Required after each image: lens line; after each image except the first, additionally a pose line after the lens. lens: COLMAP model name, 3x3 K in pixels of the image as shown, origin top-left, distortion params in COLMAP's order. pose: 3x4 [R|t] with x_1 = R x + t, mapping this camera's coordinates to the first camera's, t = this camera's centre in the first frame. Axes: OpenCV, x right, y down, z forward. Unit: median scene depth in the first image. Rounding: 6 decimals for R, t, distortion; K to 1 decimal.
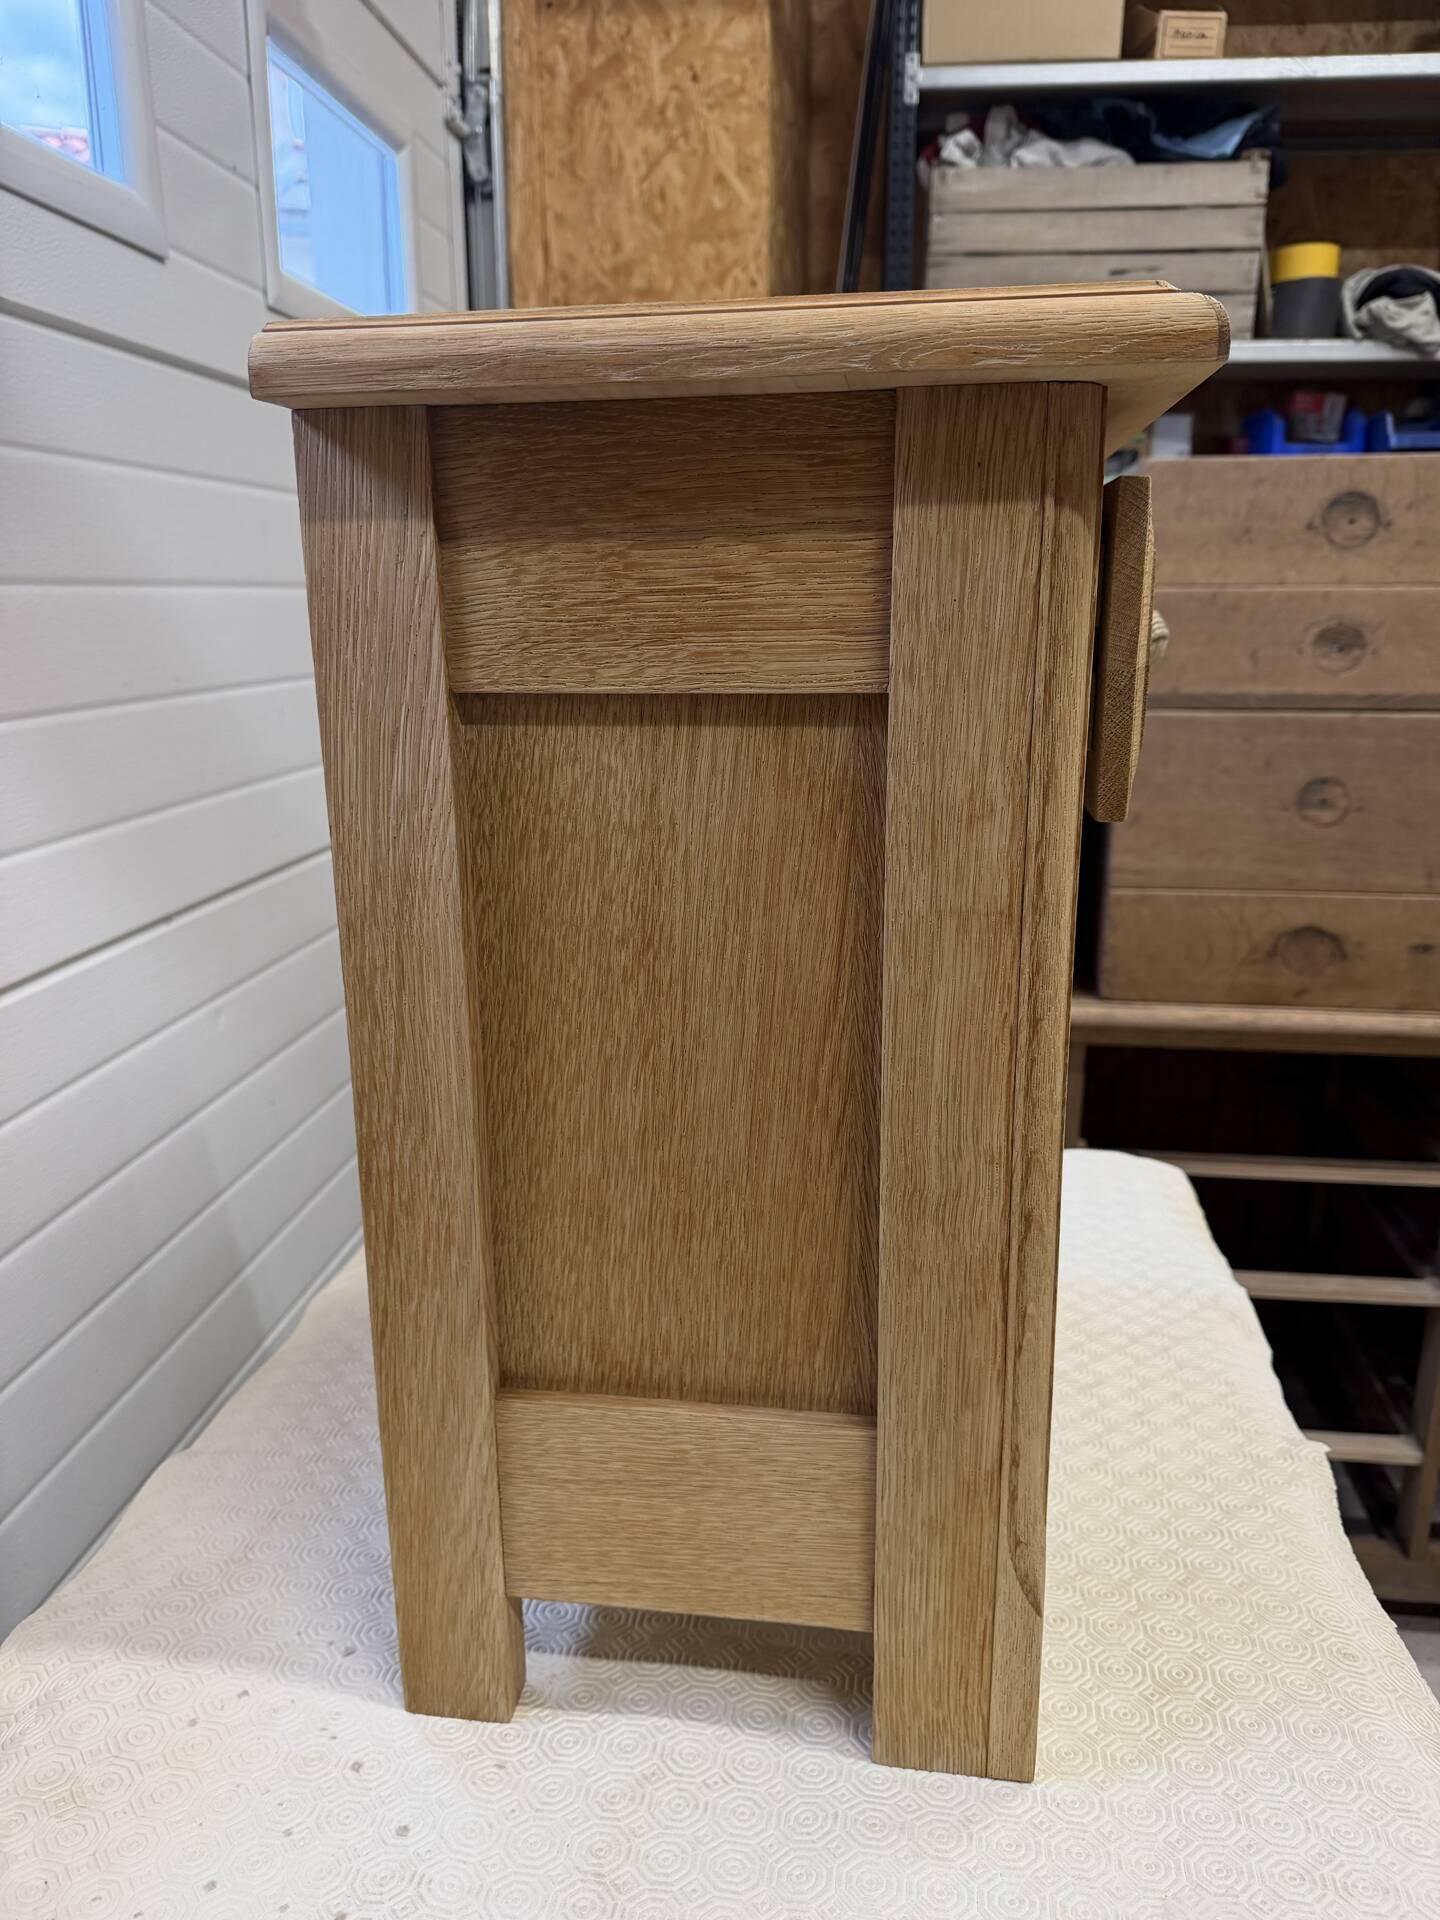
lens RADIAL K [[1358.6, 0, 700.6], [0, 1358.6, 977.0], [0, 0, 1]] dist [0.021093, -0.041681]
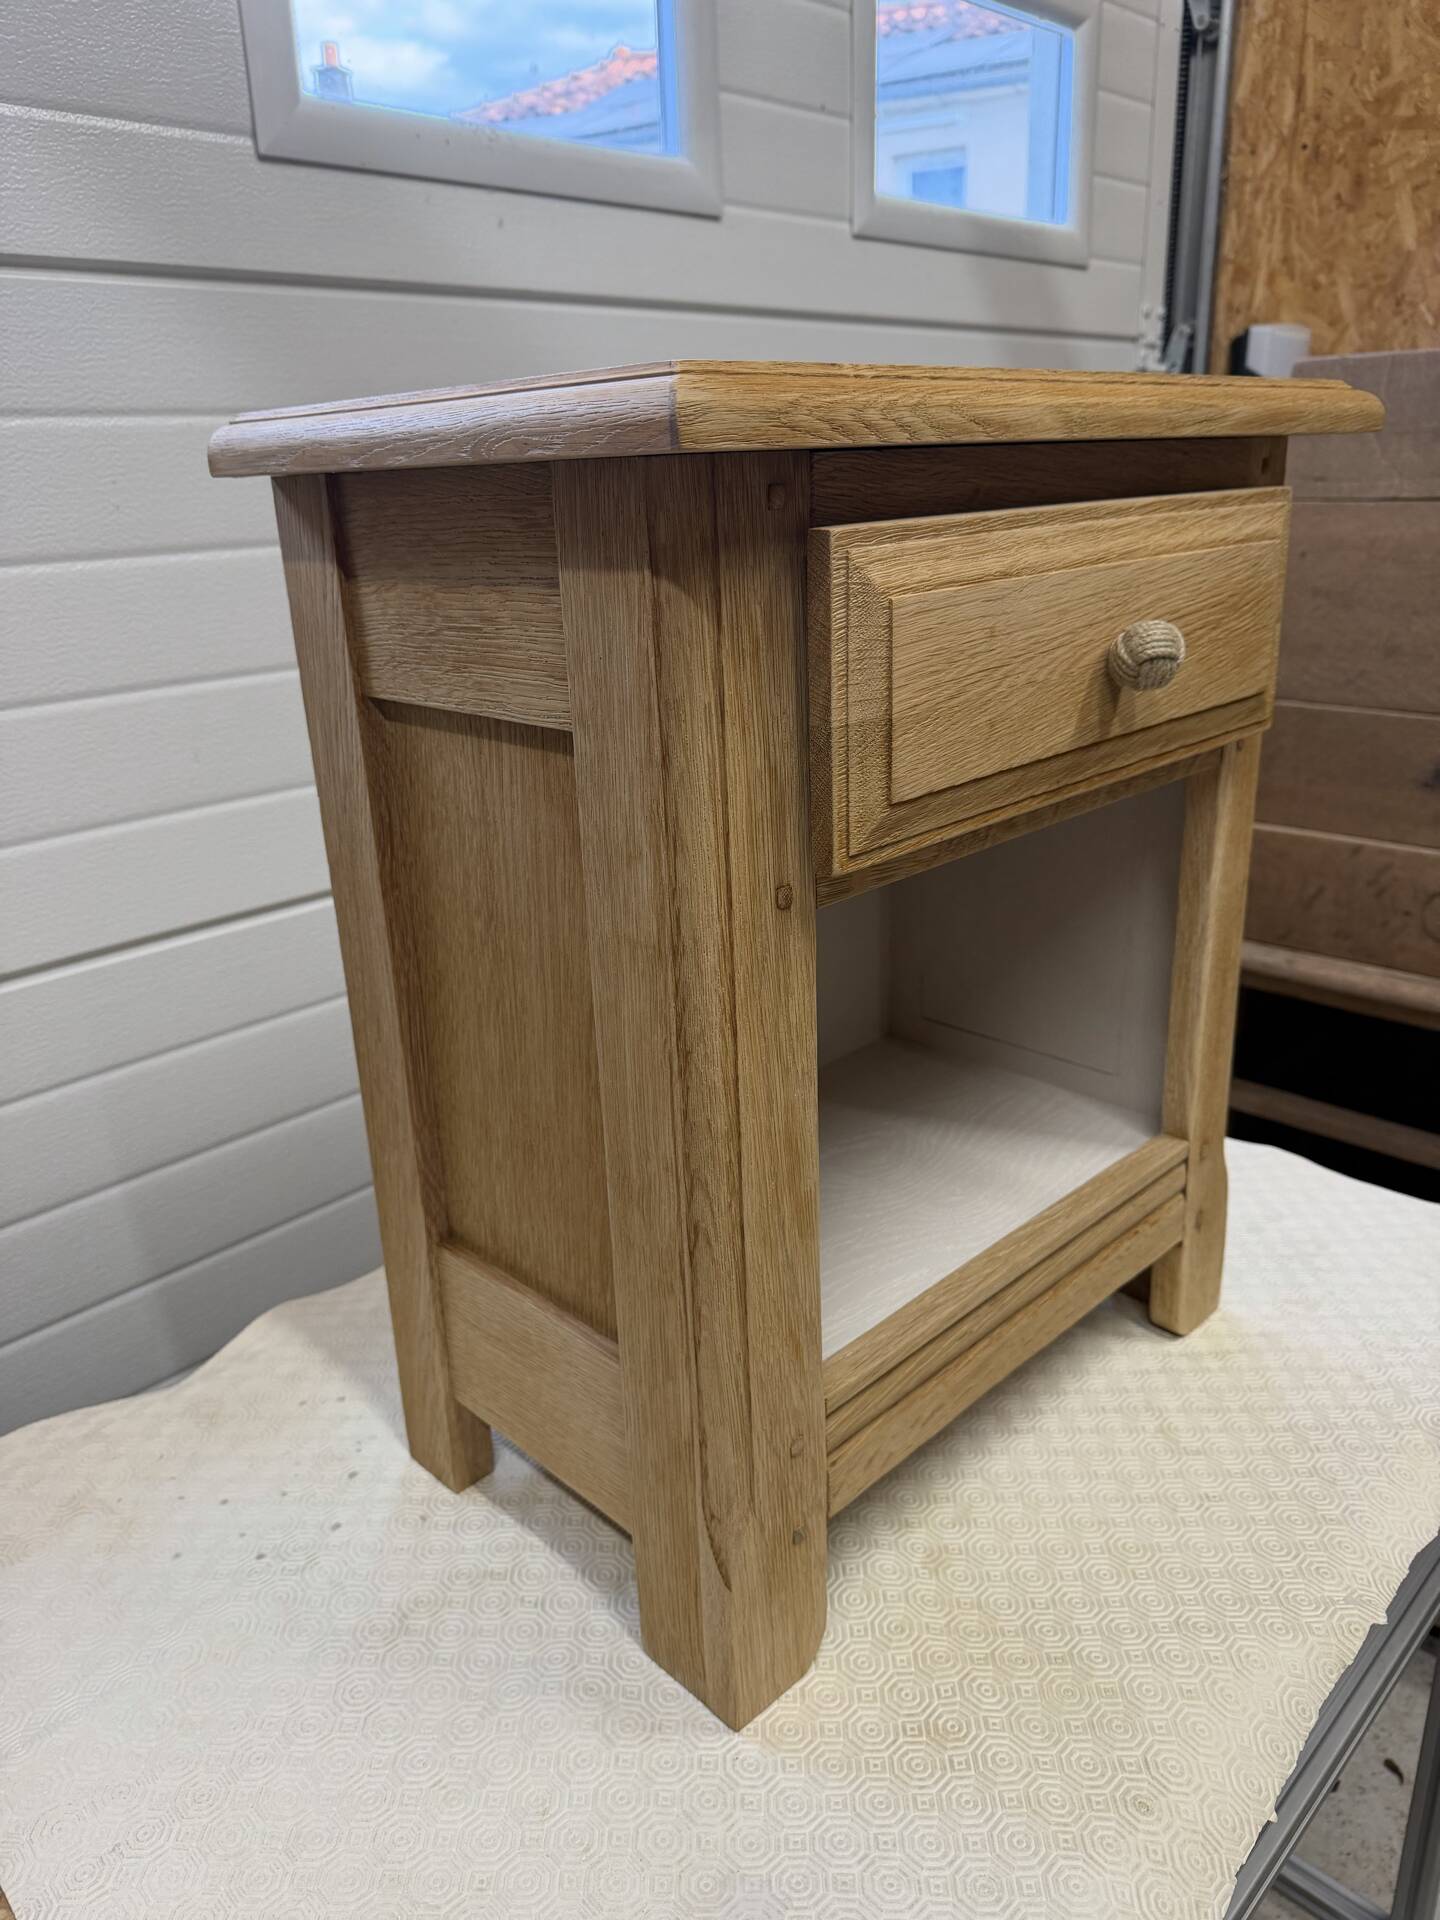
lens RADIAL K [[1358.6, 0, 732.5], [0, 1358.6, 979.1], [0, 0, 1]] dist [0.021093, -0.041681]
pose [[0.803366, 0.190950, -0.564040, 0.817962], [-0.130515, 0.980624, 0.146088, -0.173691], [0.581007, -0.043746, 0.812722, 0.152510]]
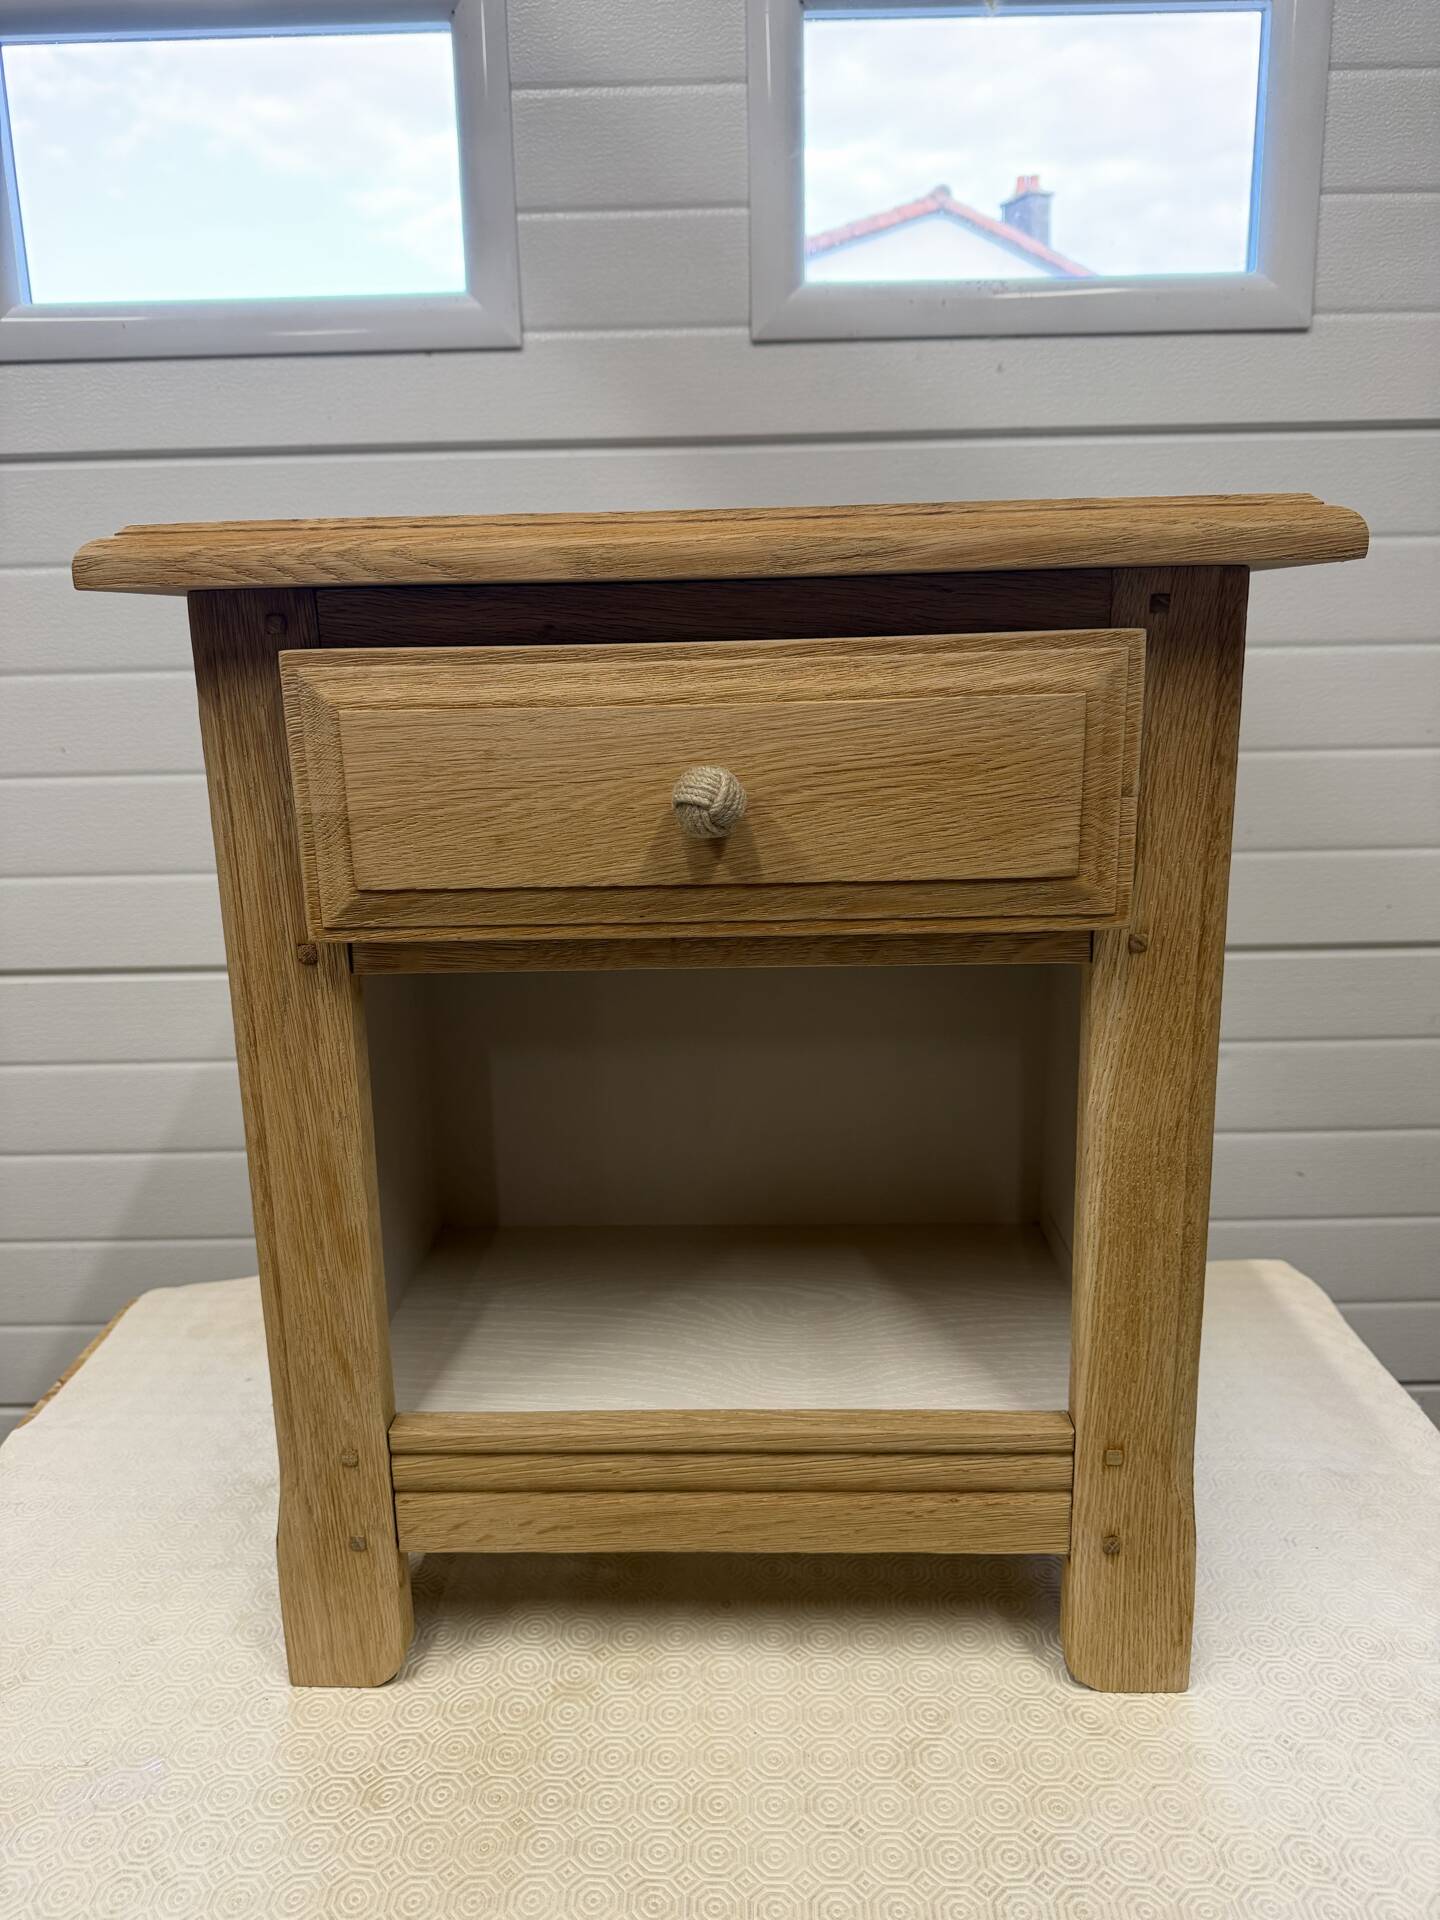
lens RADIAL K [[1358.6, 0, 721.6], [0, 1358.6, 968.5], [0, 0, 1]] dist [0.021093, -0.041681]
pose [[0.128486, 0.251061, -0.959406, 1.434167], [-0.246731, 0.945098, 0.214274, -0.414684], [0.960529, 0.209184, 0.183376, 1.092331]]
